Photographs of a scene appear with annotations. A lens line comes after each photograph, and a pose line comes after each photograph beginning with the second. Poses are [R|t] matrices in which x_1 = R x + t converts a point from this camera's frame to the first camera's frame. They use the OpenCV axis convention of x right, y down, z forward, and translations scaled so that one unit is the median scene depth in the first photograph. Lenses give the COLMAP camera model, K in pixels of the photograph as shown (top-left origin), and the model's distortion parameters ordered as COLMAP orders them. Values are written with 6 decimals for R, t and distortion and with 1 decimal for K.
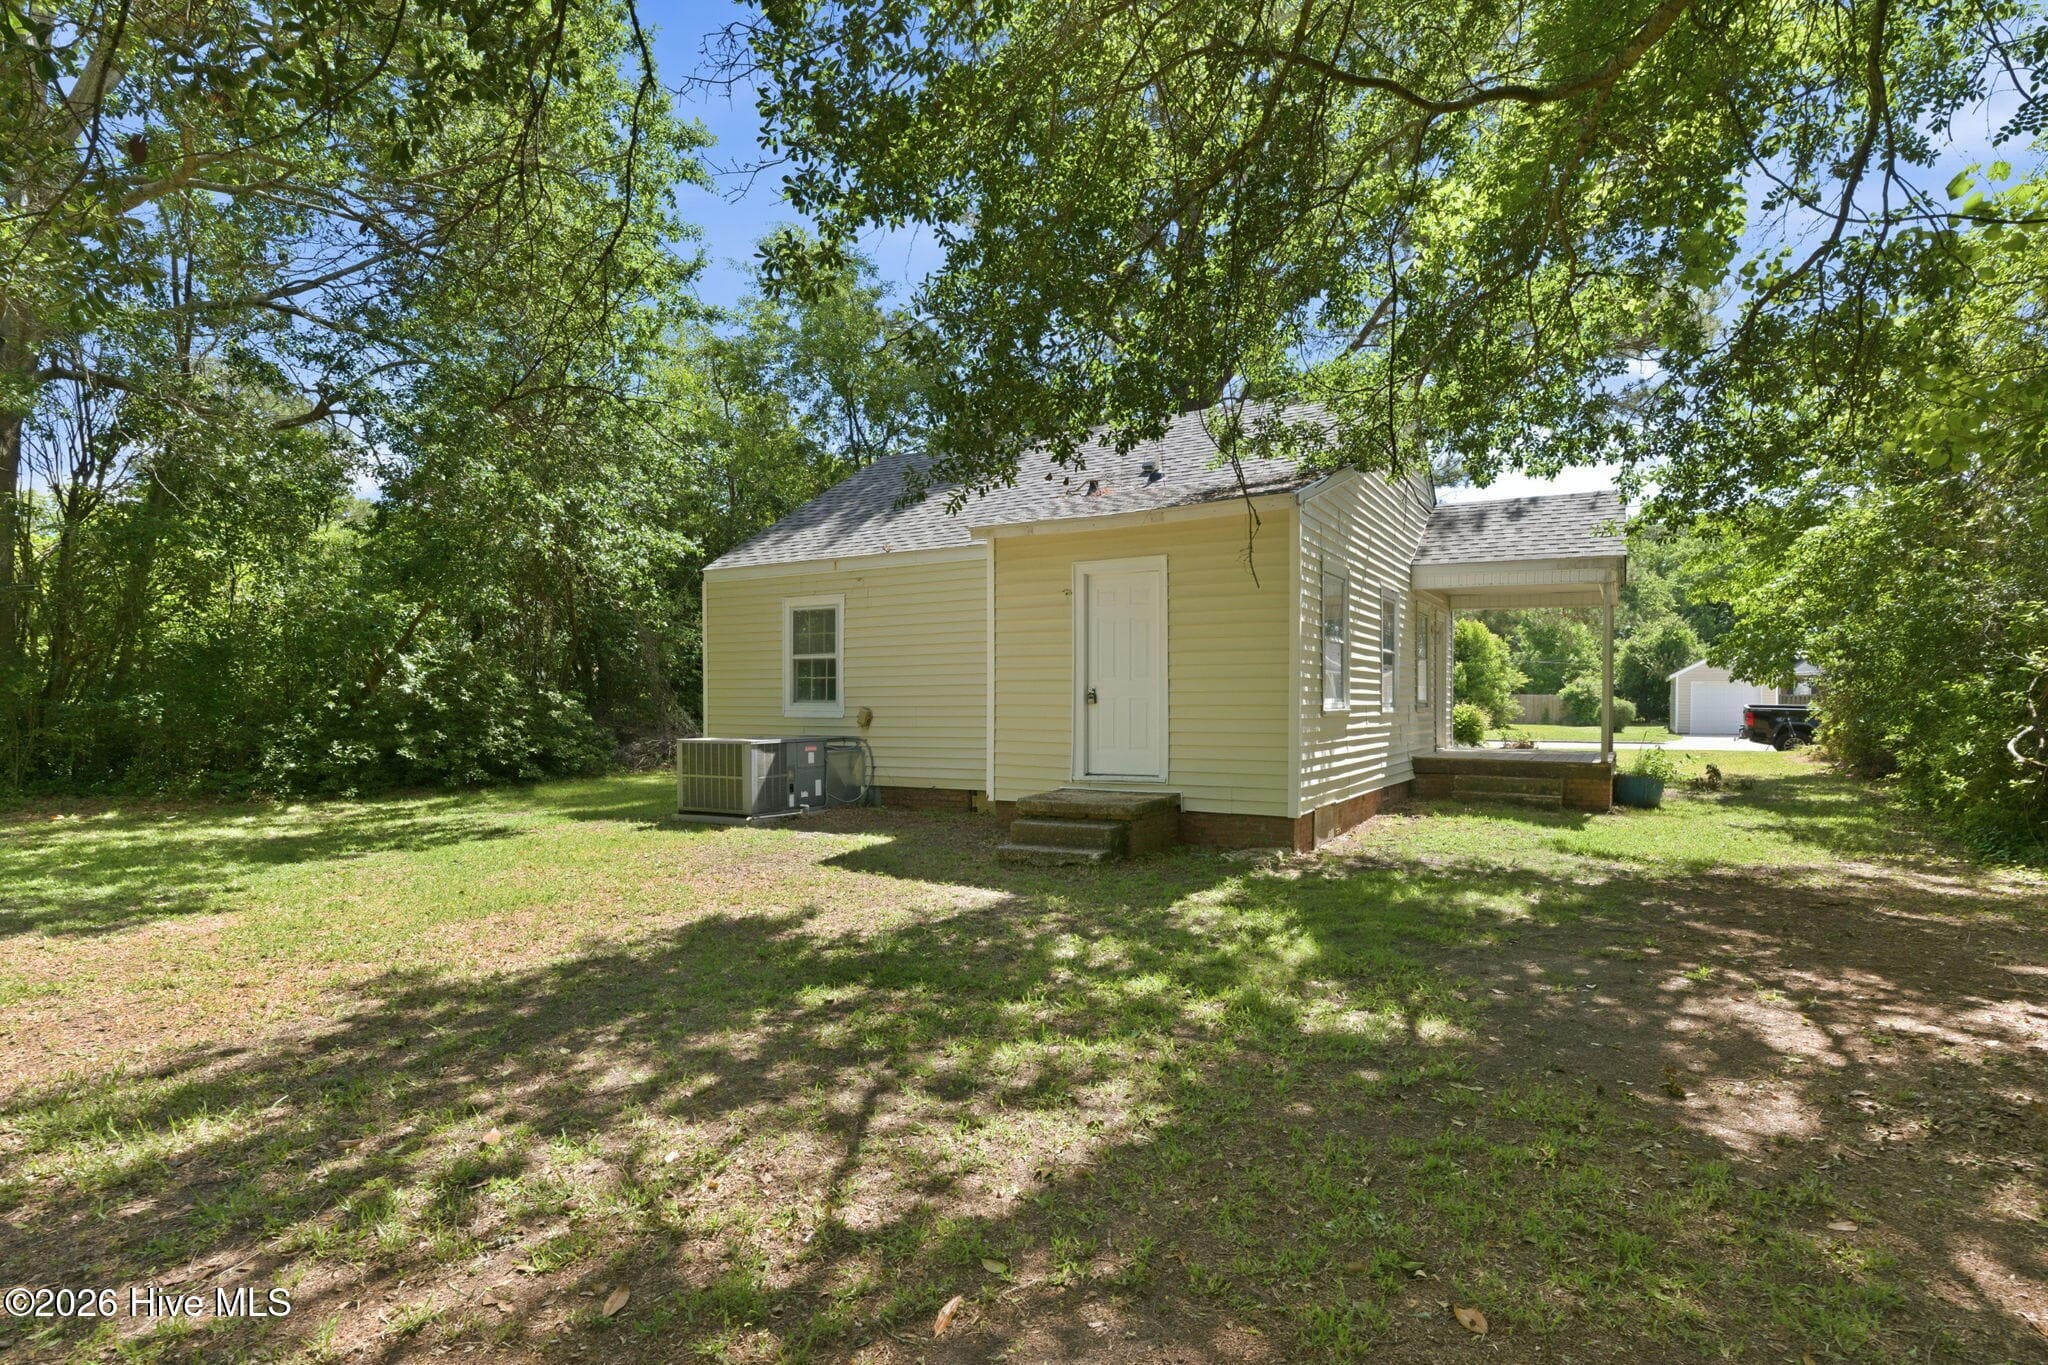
lens RADIAL K [[1064.9, 0, 1024.6], [0, 1064.9, 691.6], [0, 0, 1]] dist [0.000318, -0.000960]
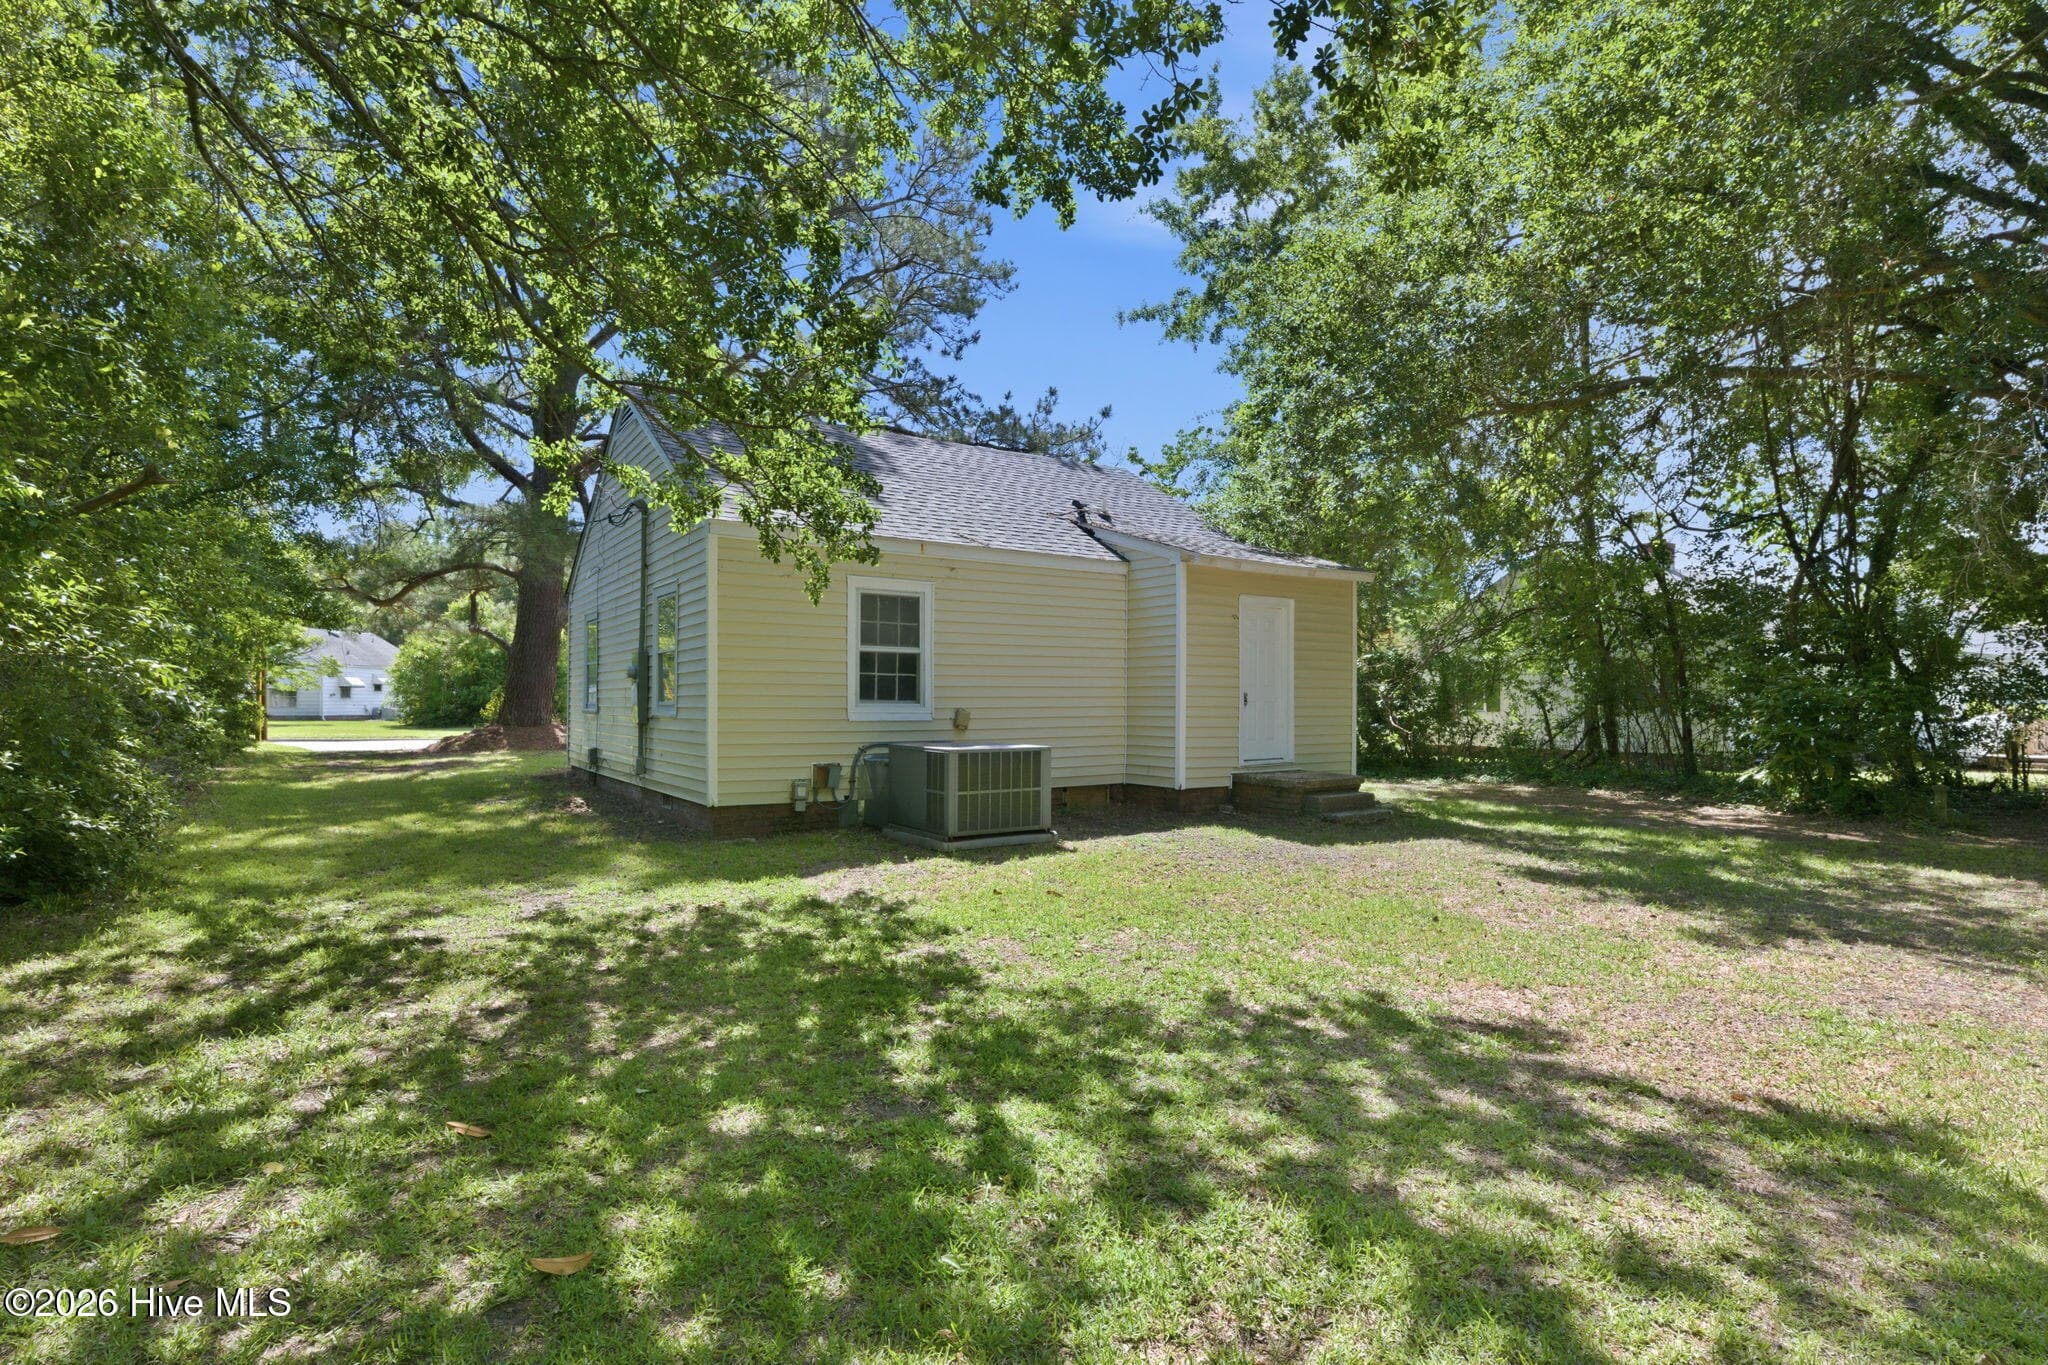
lens RADIAL K [[1000.6, 0, 1018.7], [0, 1000.6, 692.1], [0, 0, 1]] dist [0.001176, 0.000104]
pose [[0.441694, 0.016265, 0.897018, -1.266378], [-0.007720, 0.999868, -0.014328, 0.017023], [-0.897133, -0.000596, 0.441761, 0.803223]]
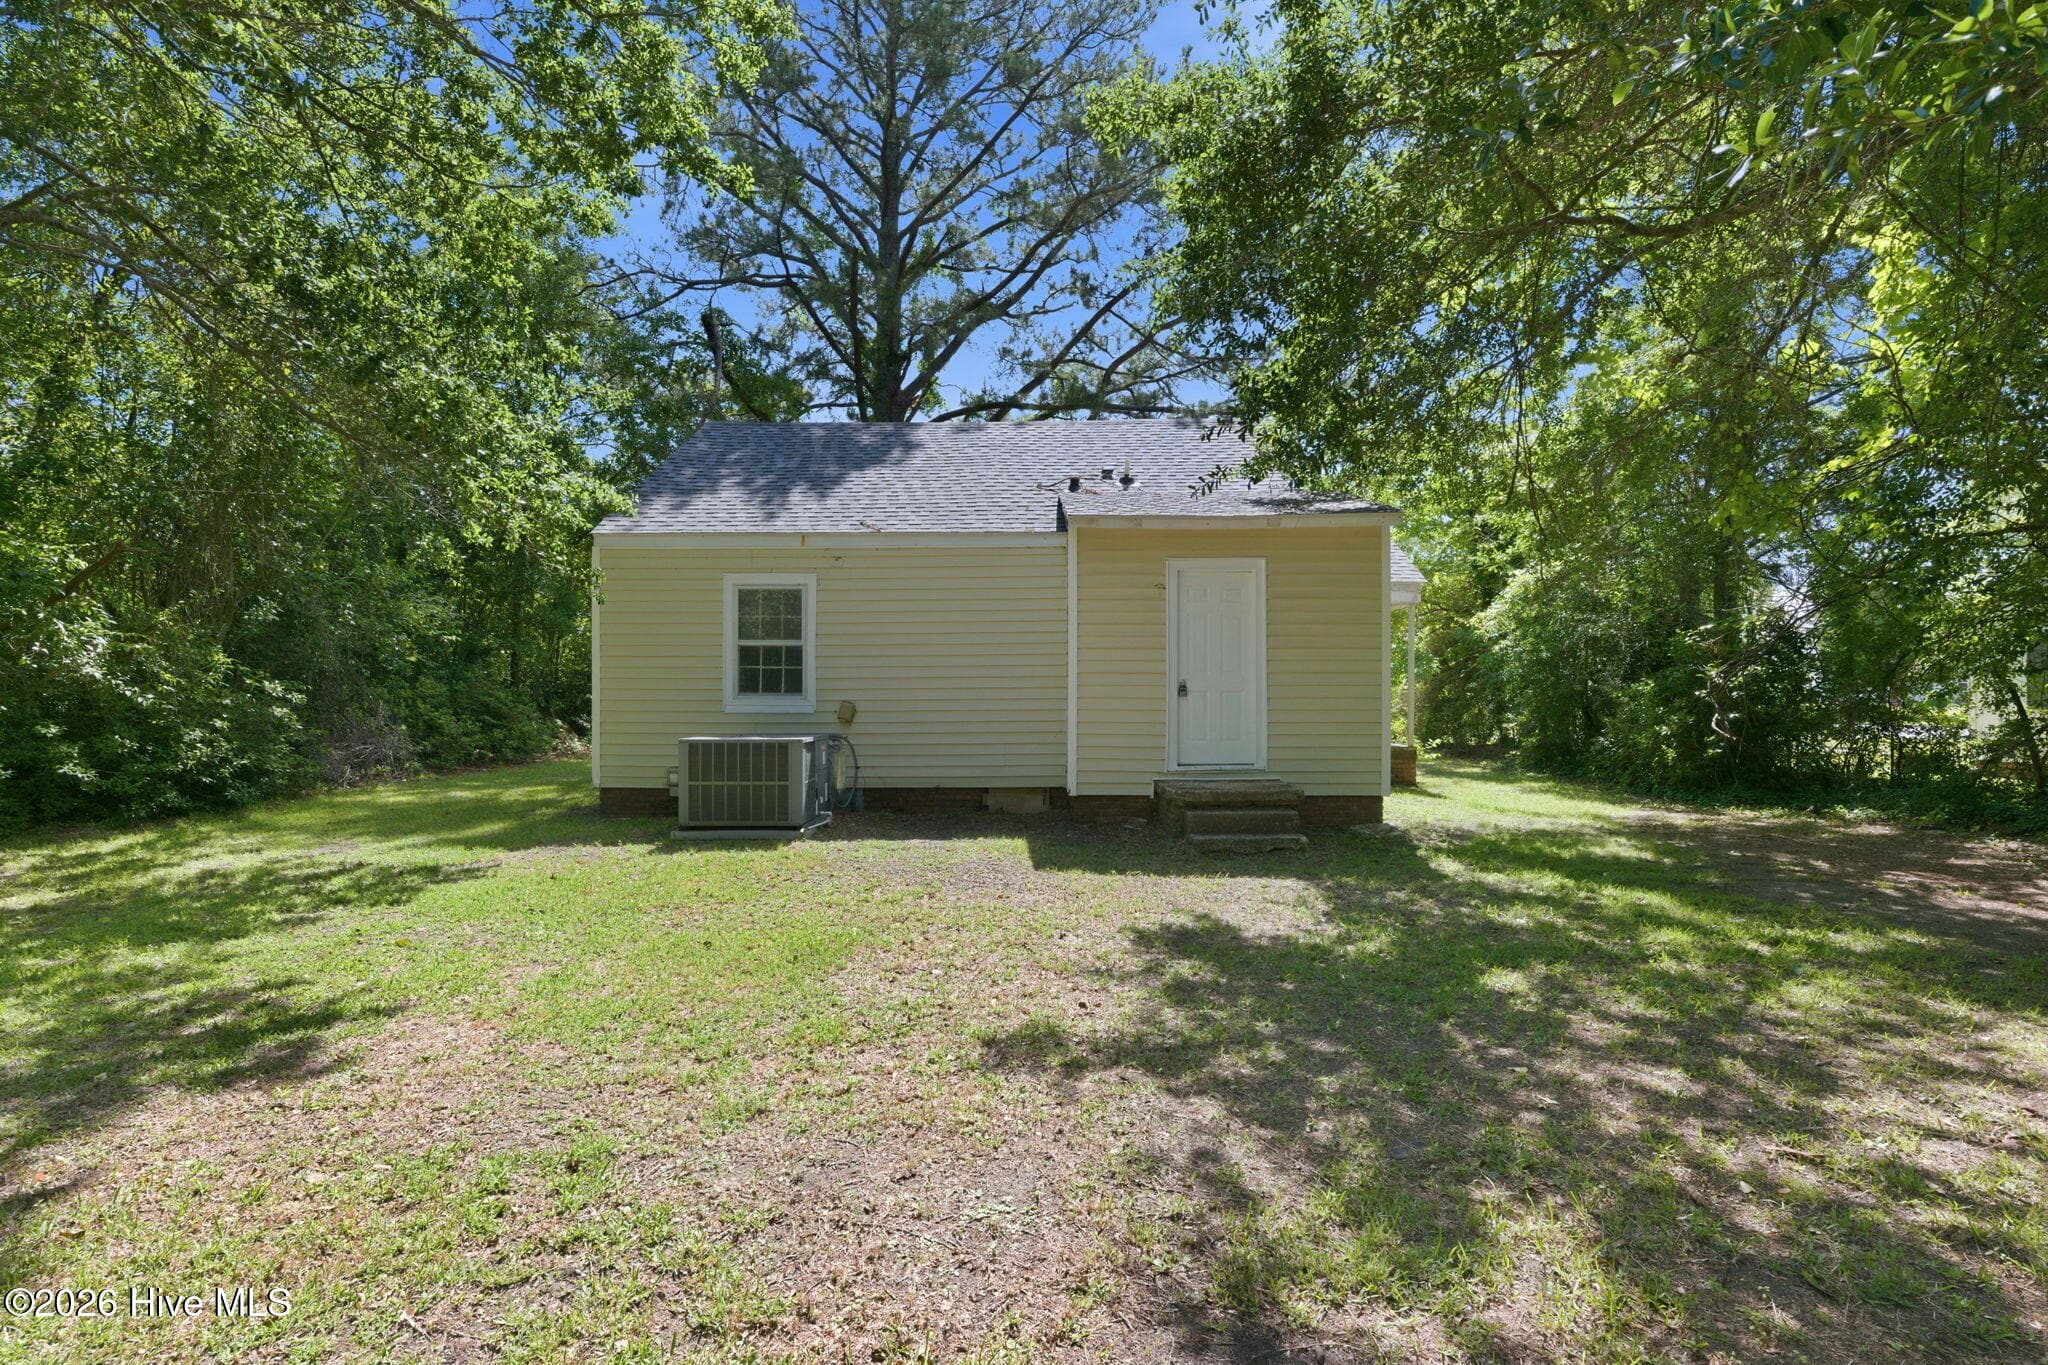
lens RADIAL K [[1034.9, 0, 1022.8], [0, 1034.9, 689.7], [0, 0, 1]] dist [-0.004113, -0.001060]
pose [[0.863618, 0.008552, 0.504075, -0.646481], [-0.006339, 0.999961, -0.006105, 0.013089], [-0.504107, 0.002077, 0.863639, 0.240462]]
